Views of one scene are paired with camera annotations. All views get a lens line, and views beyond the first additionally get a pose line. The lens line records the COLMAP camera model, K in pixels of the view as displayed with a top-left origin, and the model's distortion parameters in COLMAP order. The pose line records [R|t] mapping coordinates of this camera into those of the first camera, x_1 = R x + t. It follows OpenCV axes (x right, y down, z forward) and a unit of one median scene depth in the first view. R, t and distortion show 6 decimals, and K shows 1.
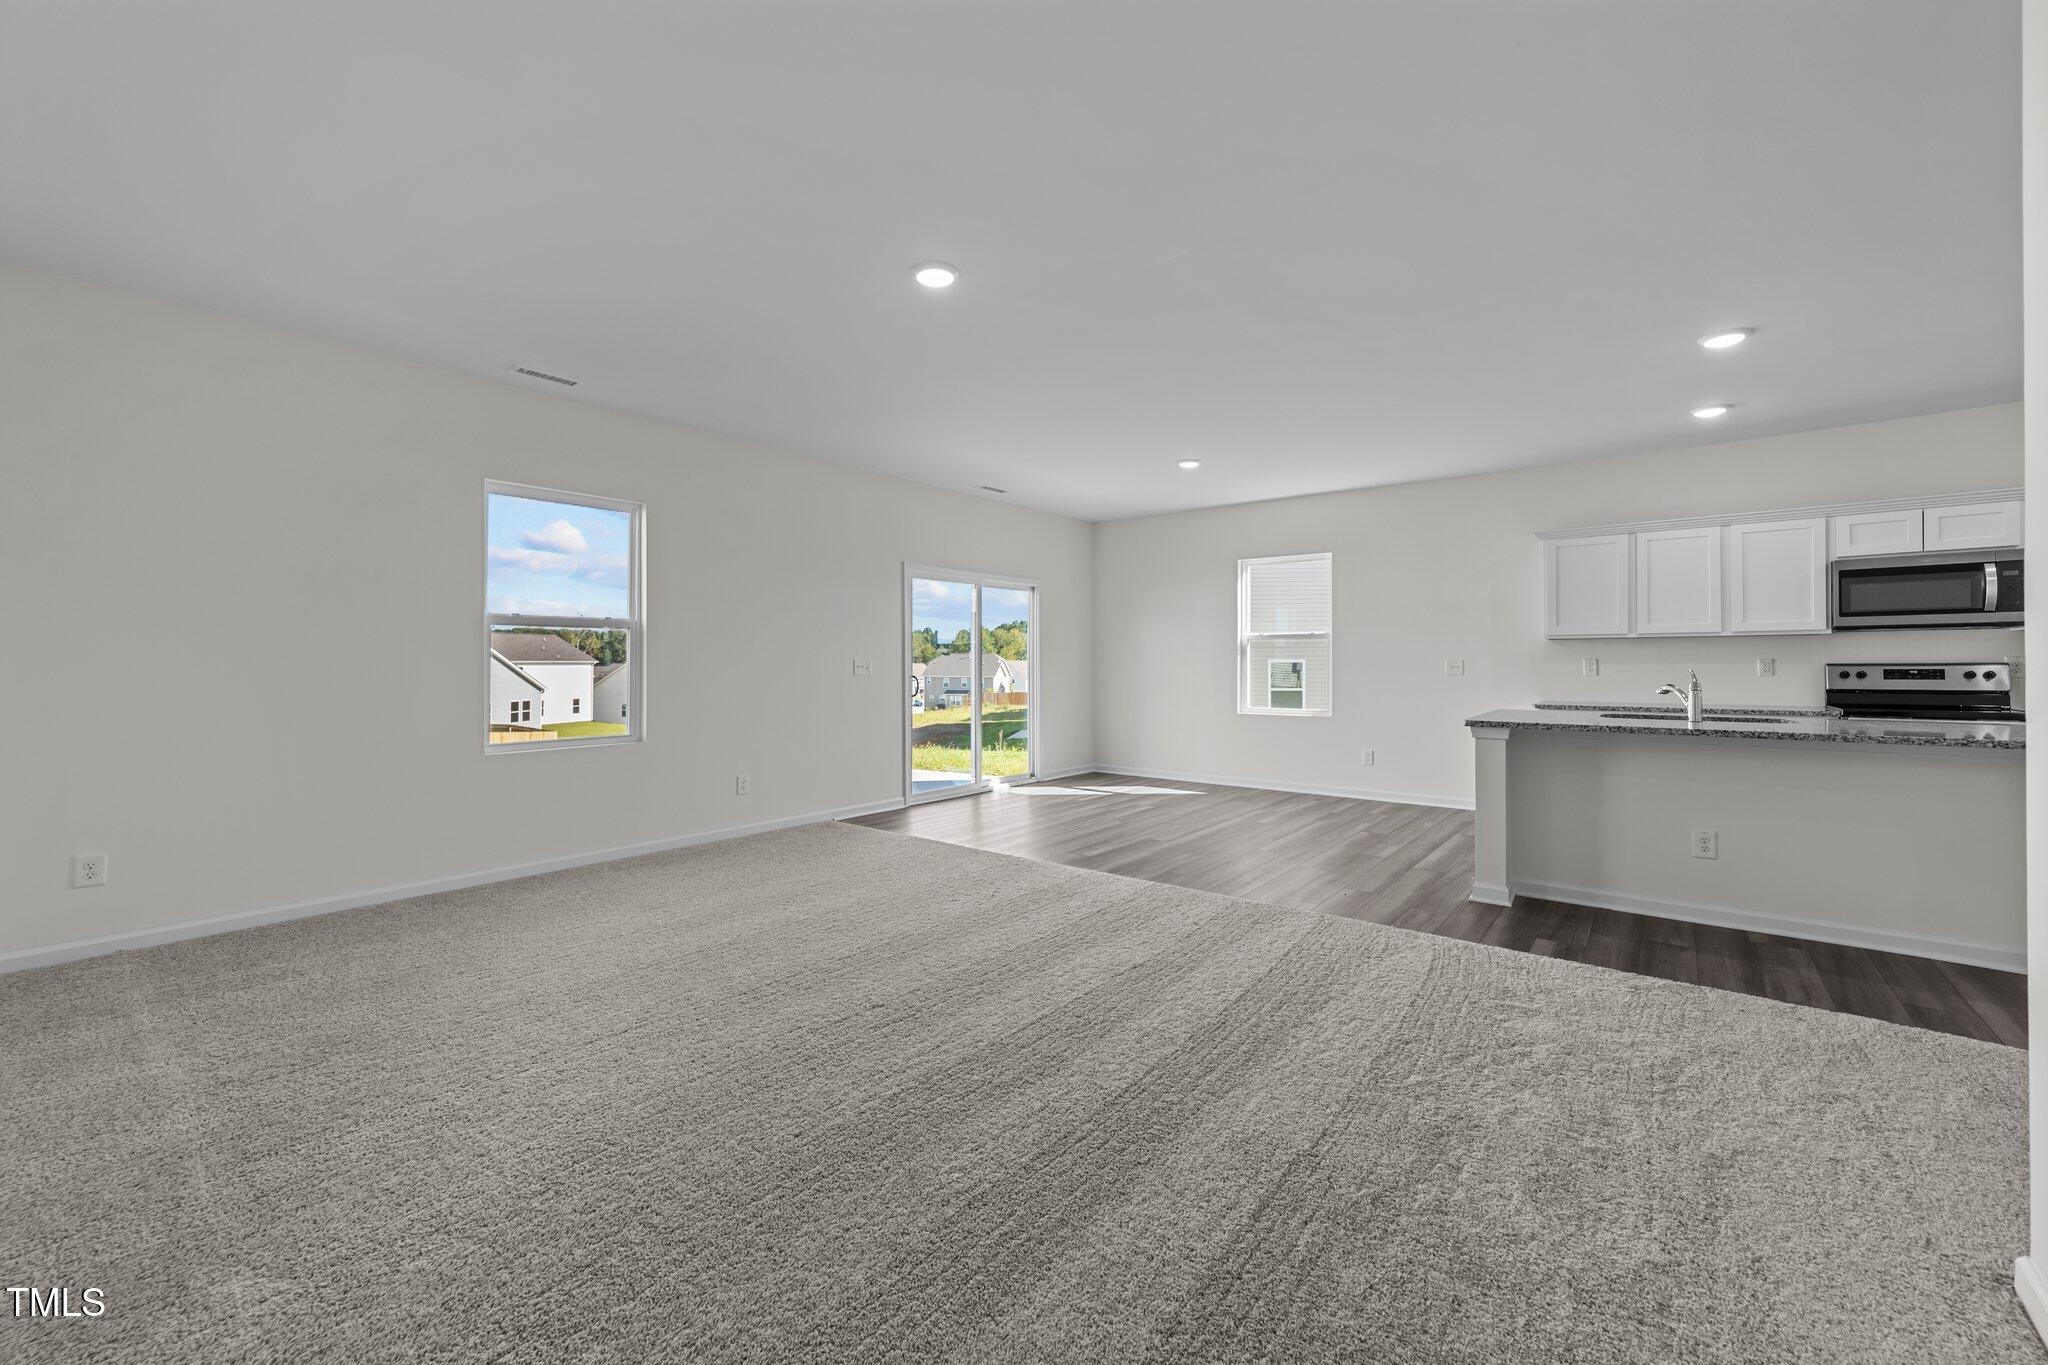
lens RADIAL K [[795.8, 0, 1013.5], [0, 795.8, 654.3], [0, 0, 1]] dist [-0.011449, 0.006078]
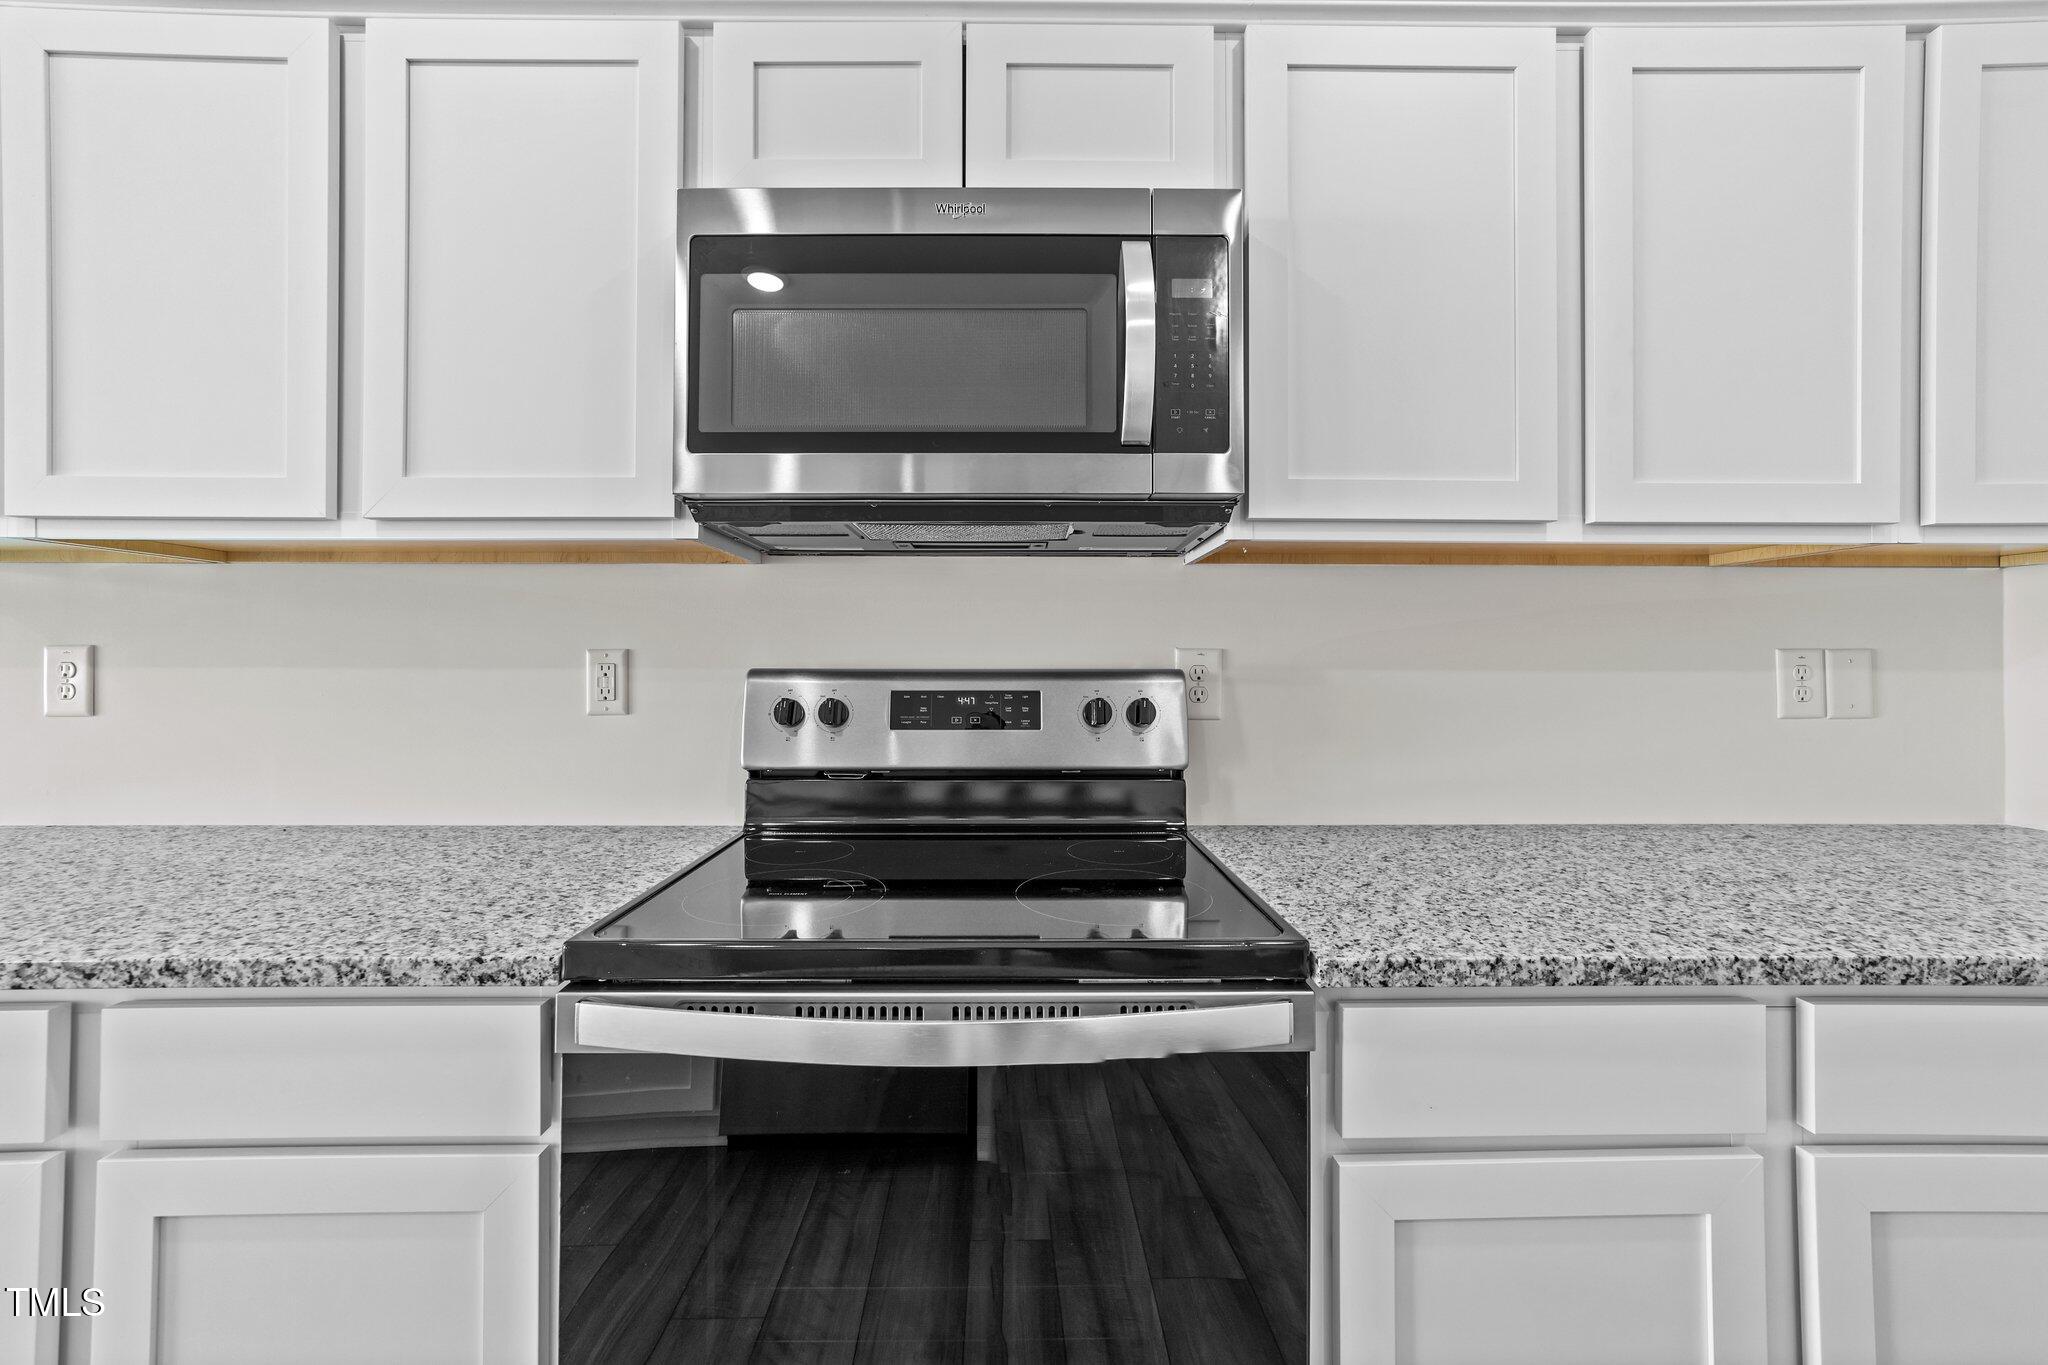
lens RADIAL K [[824.3, 0, 1008.1], [0, 824.3, 645.5], [0, 0, 1]] dist [0.007873, -0.000245]
pose [[0.766386, 0.014829, 0.642210, 0.968460], [-0.010466, 0.999889, -0.010598, 0.006032], [-0.642296, 0.001401, 0.766456, 0.775296]]
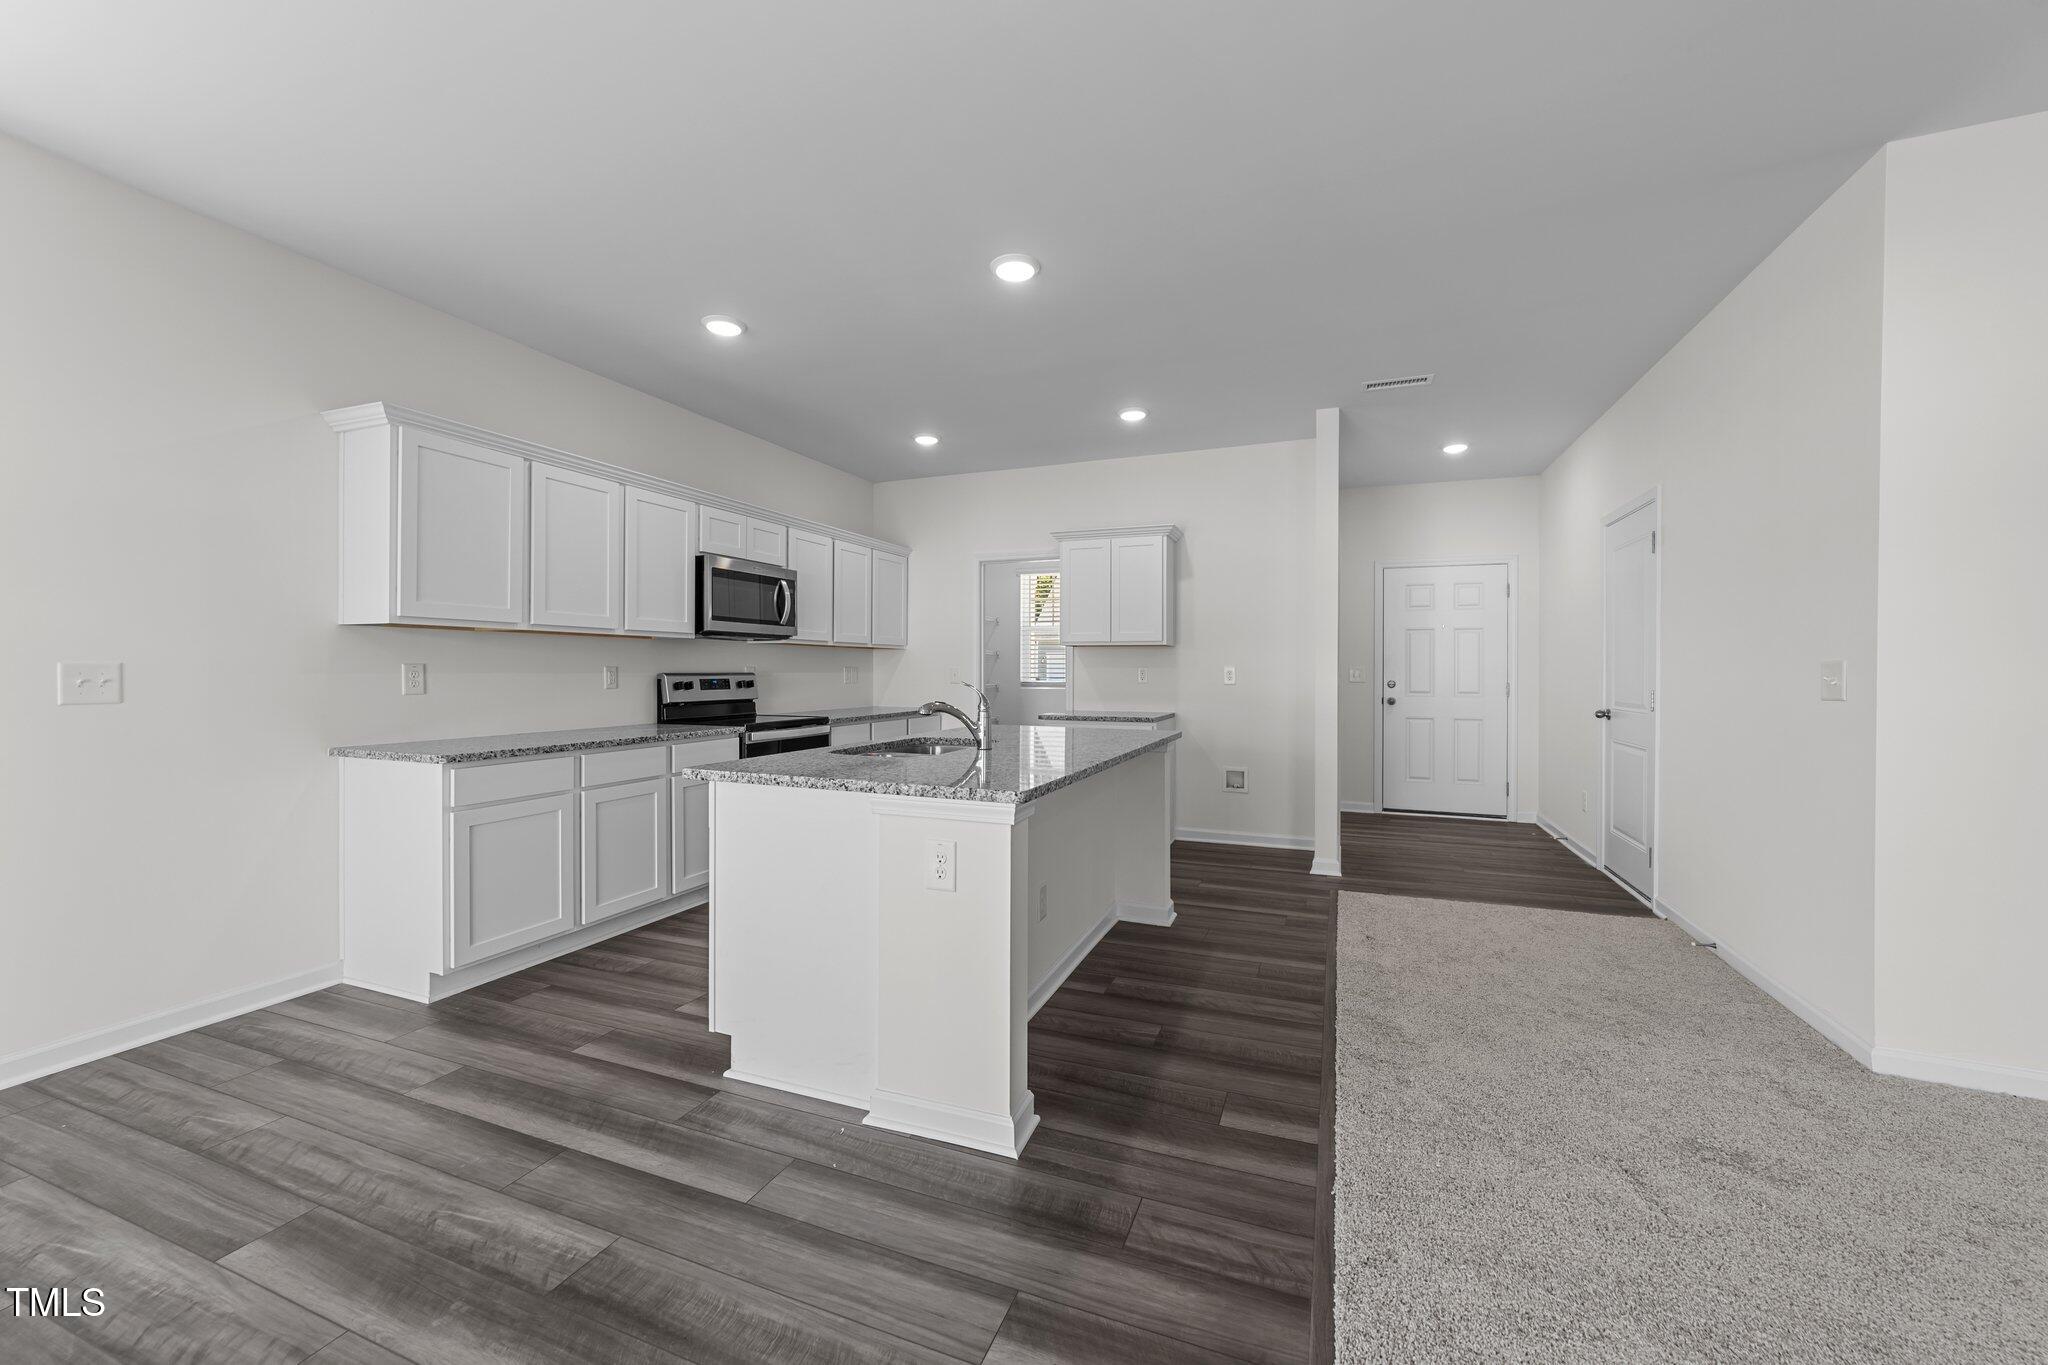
lens RADIAL K [[795.8, 0, 1019.5], [0, 795.8, 675.4], [0, 0, 1]] dist [-0.011449, 0.006078]
pose [[-0.307071, -0.004473, 0.951676, 0.091528], [-0.010917, 0.999940, 0.001177, 0.009477], [-0.951624, -0.010029, -0.307101, 0.949102]]
